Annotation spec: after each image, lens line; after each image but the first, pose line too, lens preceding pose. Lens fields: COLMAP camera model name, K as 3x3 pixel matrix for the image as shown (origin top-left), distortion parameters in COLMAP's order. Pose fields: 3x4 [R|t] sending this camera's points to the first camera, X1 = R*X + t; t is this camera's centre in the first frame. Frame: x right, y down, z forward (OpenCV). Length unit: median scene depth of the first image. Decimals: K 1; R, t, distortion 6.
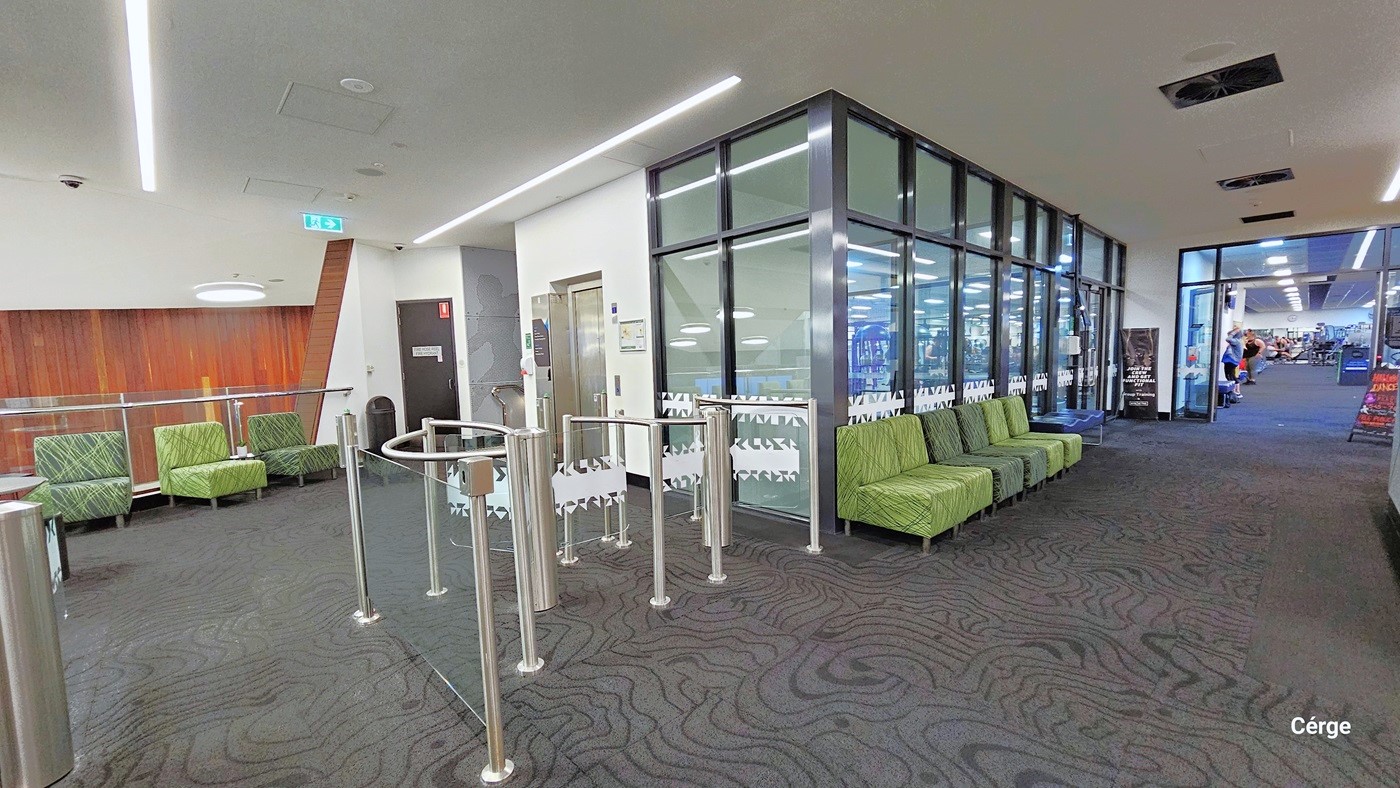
lens RADIAL K [[572.8, 0, 698.7], [0, 572.8, 410.6], [0, 0, 1]] dist [-0.016111, 0.007358]
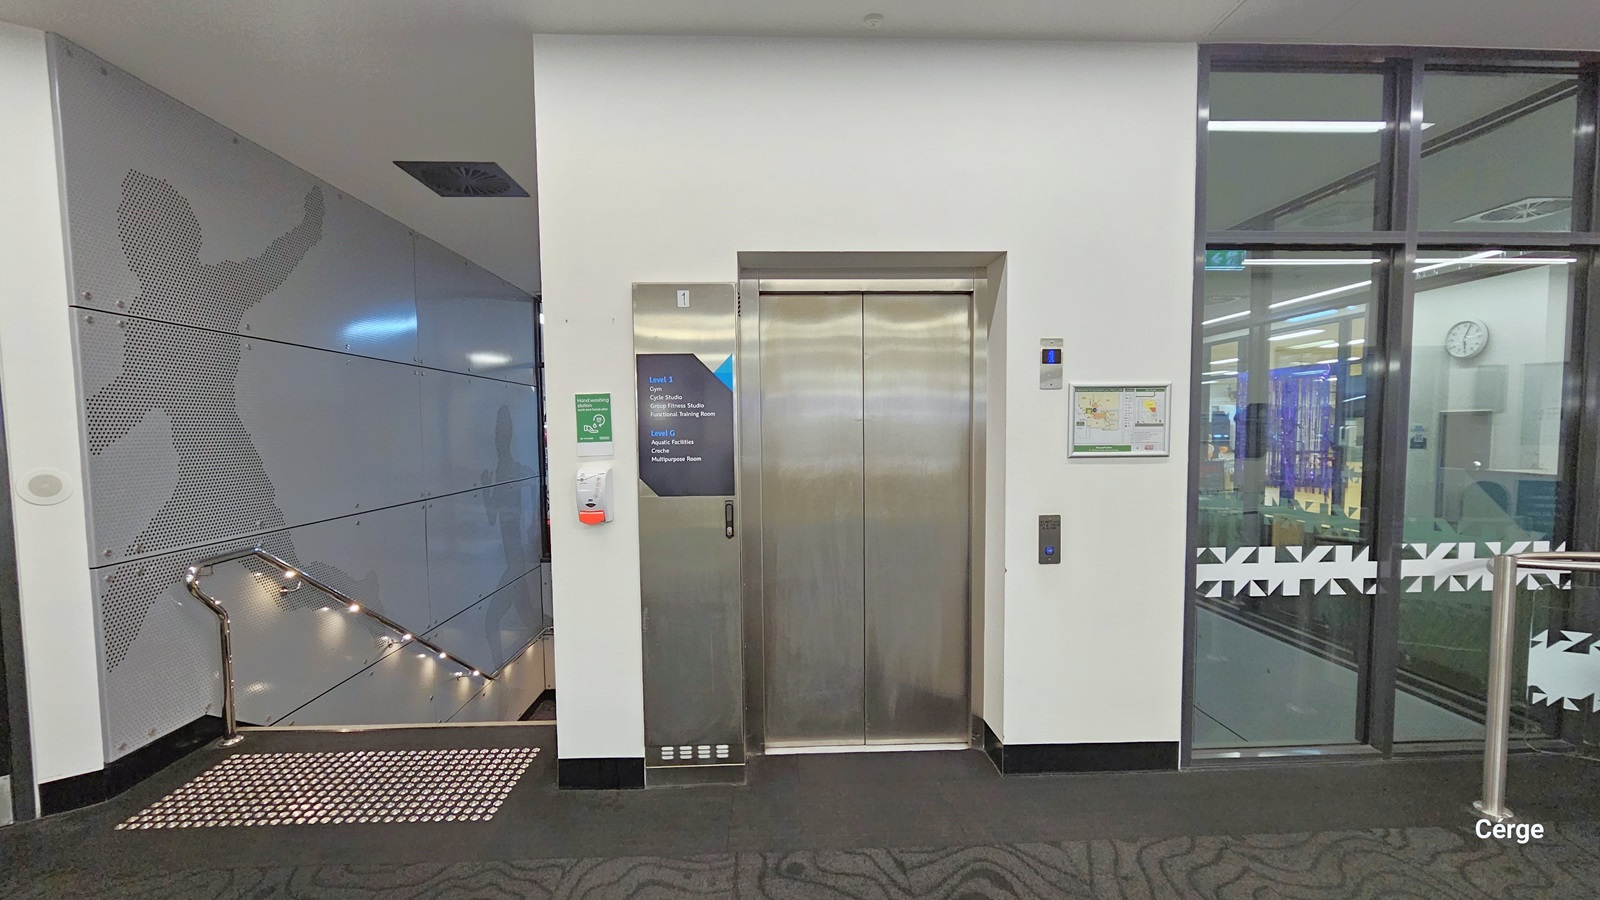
lens RADIAL K [[654.7, 0, 798.5], [0, 654.7, 469.0], [0, 0, 1]] dist [-0.016111, 0.007358]
pose [[0.657702, -0.029774, 0.752690, -0.612288], [0.061476, 0.998007, -0.014240, -0.098754], [-0.750766, 0.055638, 0.658222, 0.824109]]
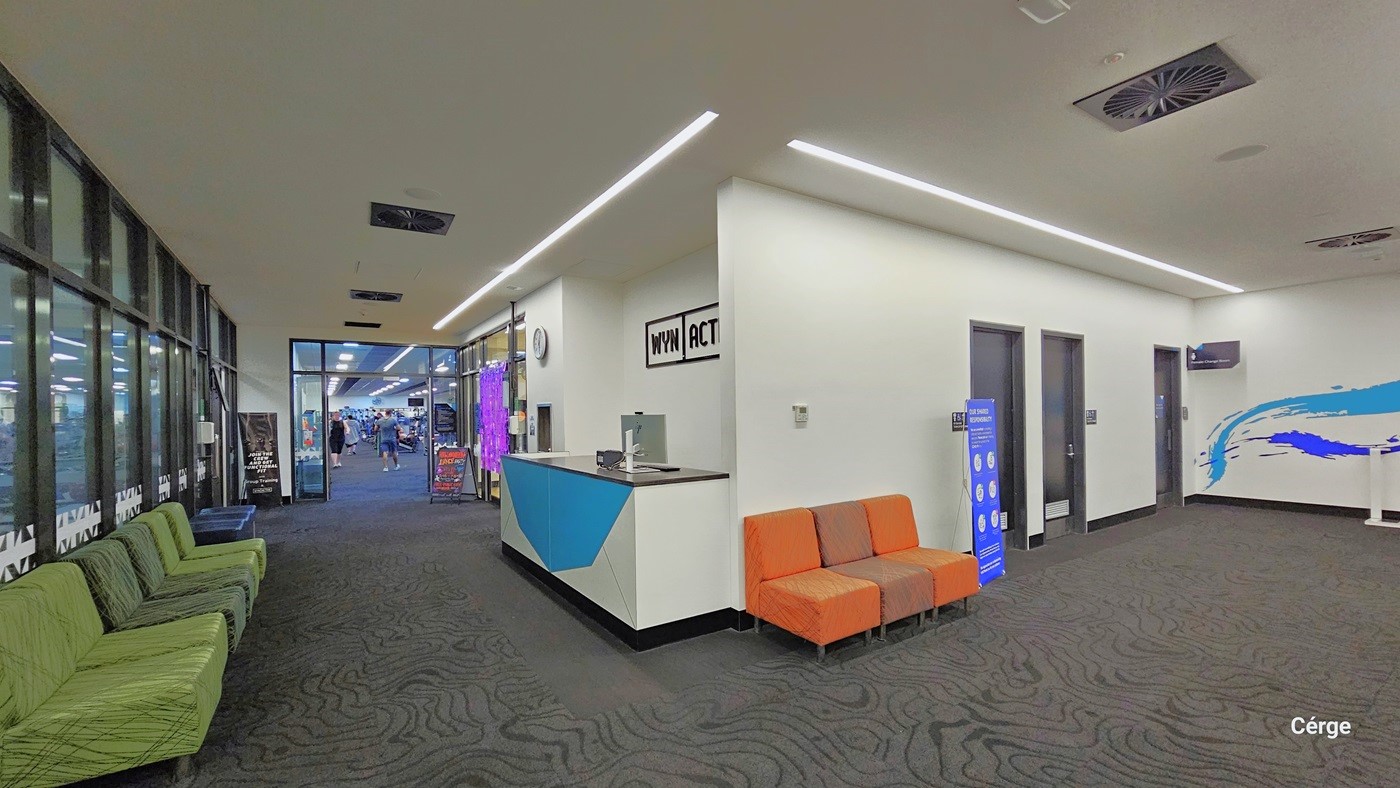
lens RADIAL K [[572.8, 0, 698.7], [0, 572.8, 410.6], [0, 0, 1]] dist [-0.016111, 0.007358]
pose [[0.172217, 0.028954, 0.984633, -0.085183], [0.102455, 0.993620, -0.047138, -0.043313], [-0.979716, 0.108998, 0.168152, 0.170842]]
